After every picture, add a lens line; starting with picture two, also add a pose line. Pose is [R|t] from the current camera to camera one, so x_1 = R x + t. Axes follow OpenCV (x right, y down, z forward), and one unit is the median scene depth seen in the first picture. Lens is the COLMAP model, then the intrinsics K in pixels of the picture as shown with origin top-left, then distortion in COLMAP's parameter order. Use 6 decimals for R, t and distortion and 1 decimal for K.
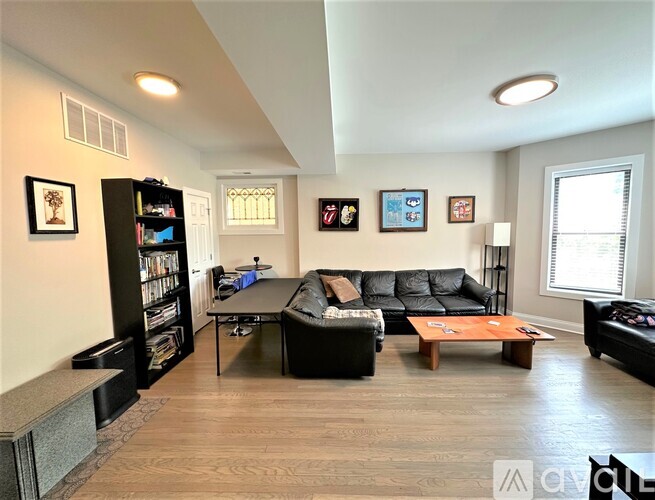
lens RADIAL K [[268.6, 0, 333.5], [0, 268.6, 250.5], [0, 0, 1]] dist [-0.000245, -0.000177]
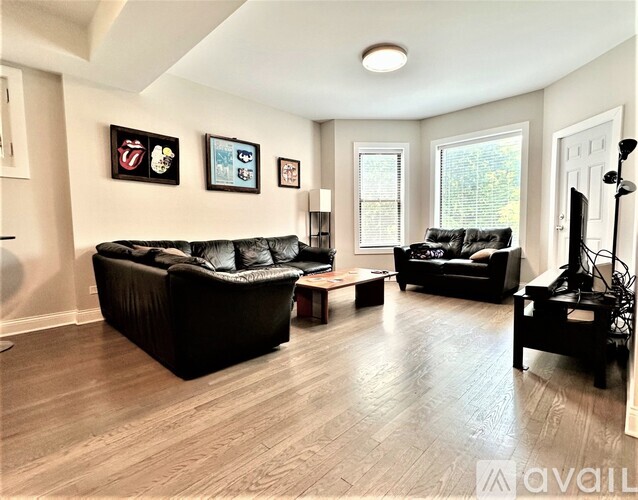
lens RADIAL K [[324.1, 0, 333.6], [0, 324.1, 250.5], [0, 0, 1]] dist [-0.003025, -0.000609]
pose [[0.654512, -0.049038, 0.754460, -0.296848], [0.062528, 0.997987, 0.010622, 0.116717], [-0.753461, 0.040223, 0.656261, 0.149840]]
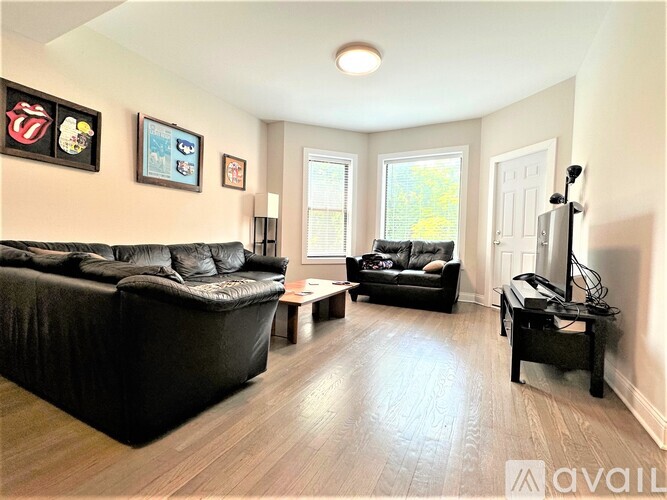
lens RADIAL K [[312.0, 0, 335.2], [0, 312.0, 249.5], [0, 0, 1]] dist [-0.001943, 0.000017]
pose [[0.422100, -0.008797, 0.906506, -0.285963], [0.041530, 0.999091, -0.009642, 0.112580], [-0.905597, 0.041717, 0.422082, 0.311956]]
